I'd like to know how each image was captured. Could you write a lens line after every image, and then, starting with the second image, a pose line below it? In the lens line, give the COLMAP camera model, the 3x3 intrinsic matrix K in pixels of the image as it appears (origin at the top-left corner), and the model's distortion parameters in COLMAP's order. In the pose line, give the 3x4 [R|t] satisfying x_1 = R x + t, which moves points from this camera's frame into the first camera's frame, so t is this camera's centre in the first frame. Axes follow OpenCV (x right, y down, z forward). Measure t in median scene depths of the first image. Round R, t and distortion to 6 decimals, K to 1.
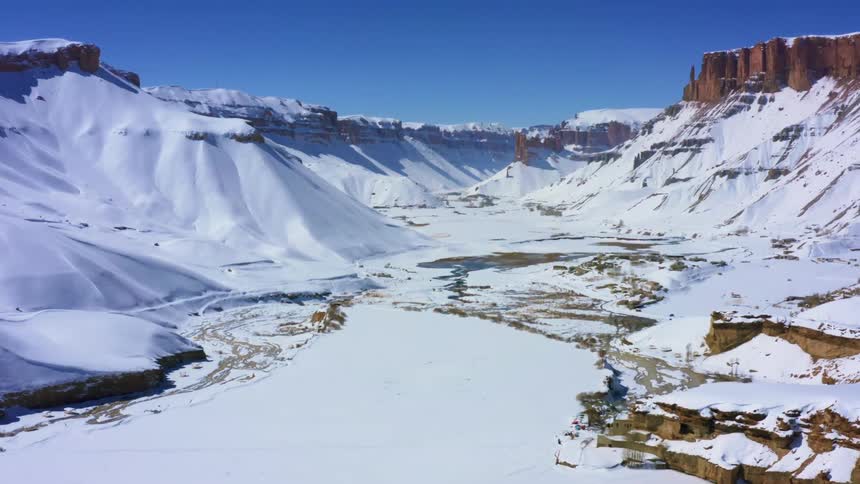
lens RADIAL K [[976.2, 0, 430.0], [0, 976.2, 242.0], [0, 0, 1]] dist [-0.183266, 0.002469]
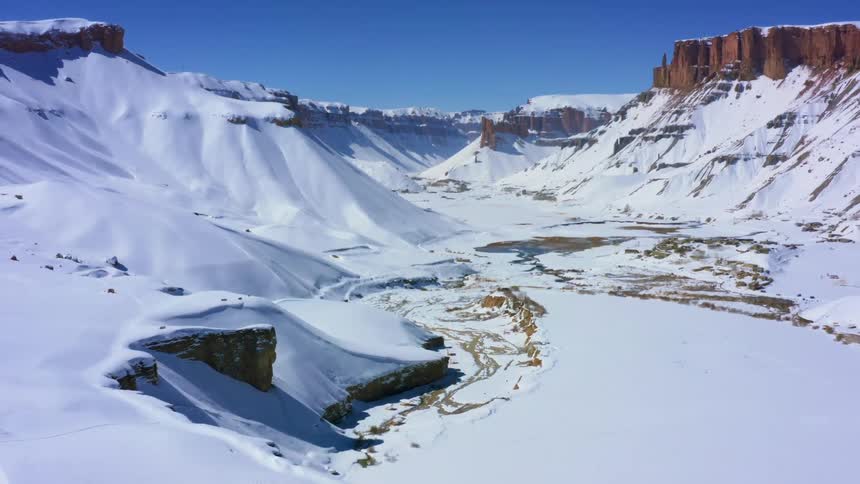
lens RADIAL K [[976.2, 0, 430.0], [0, 976.2, 242.0], [0, 0, 1]] dist [-0.183266, 0.002469]
pose [[0.995876, -0.006137, 0.090516, -0.115866], [0.004724, 0.999864, 0.015818, -0.000414], [-0.090601, -0.015325, 0.995769, 0.001774]]
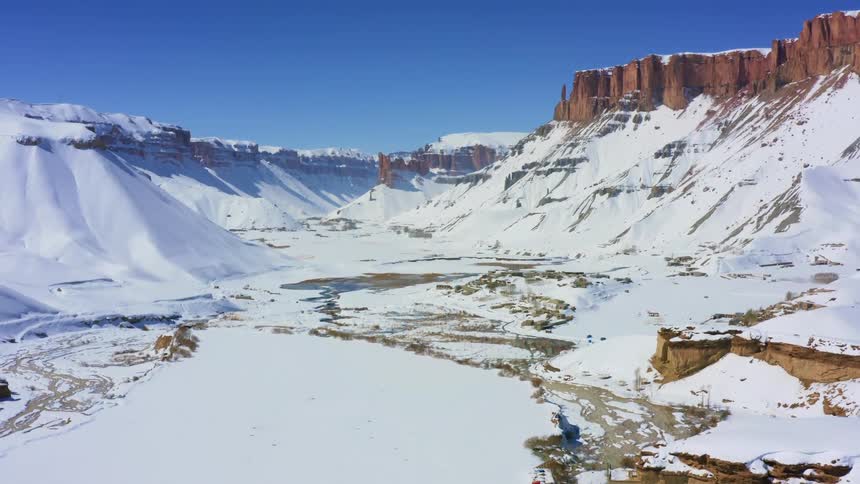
lens RADIAL K [[985.3, 0, 430.0], [0, 985.3, 242.0], [0, 0, 1]] dist [-0.176289, -0.002329]
pose [[0.989345, -0.000616, 0.145591, -0.006362], [0.005188, 0.999505, -0.031023, 0.008900], [-0.145500, 0.031448, 0.988858, 0.078137]]
